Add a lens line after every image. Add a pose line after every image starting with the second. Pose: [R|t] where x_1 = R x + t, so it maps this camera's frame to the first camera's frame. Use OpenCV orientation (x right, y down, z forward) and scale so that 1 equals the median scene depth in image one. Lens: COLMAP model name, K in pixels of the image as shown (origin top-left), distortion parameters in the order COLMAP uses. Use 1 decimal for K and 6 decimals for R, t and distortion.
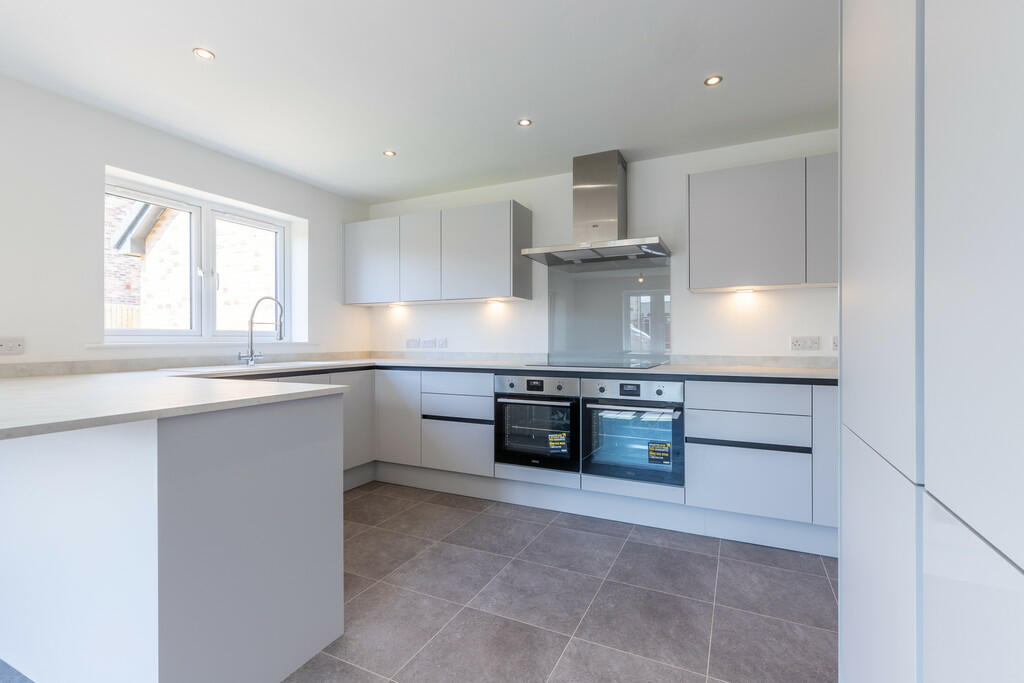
lens RADIAL K [[469.7, 0, 510.9], [0, 469.7, 339.8], [0, 0, 1]] dist [-0.010801, 0.002556]
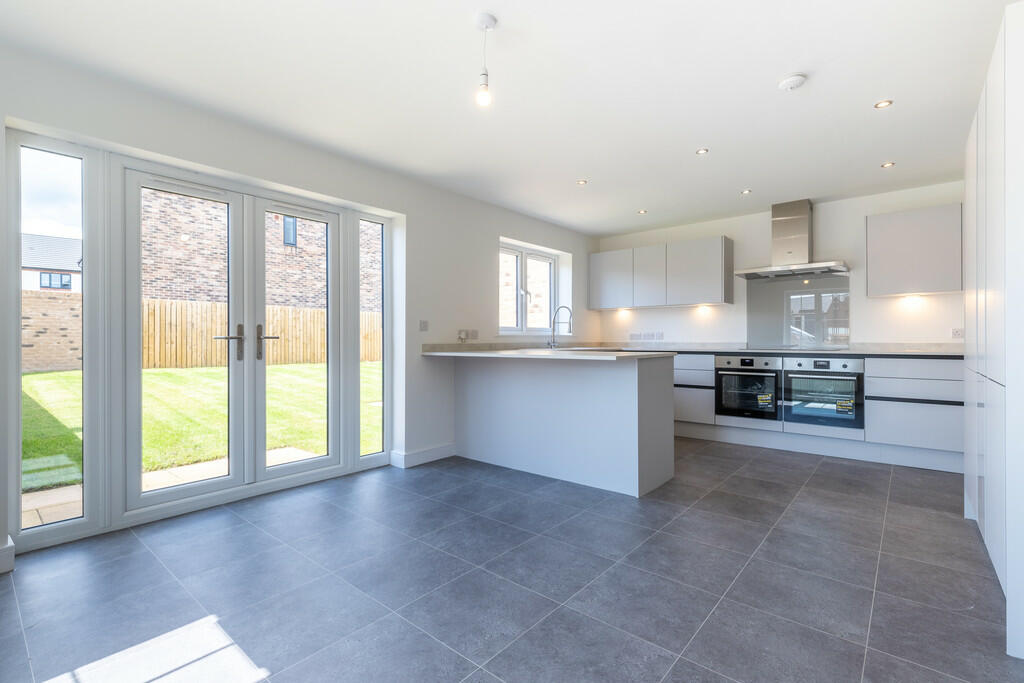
lens RADIAL K [[469.7, 0, 510.9], [0, 469.7, 341.4], [0, 0, 1]] dist [-0.010801, 0.002556]
pose [[0.967551, 0.000716, -0.252674, -0.290611], [0.000320, 0.999992, 0.004057, 0.023093], [0.252675, -0.004006, 0.967543, -0.612523]]
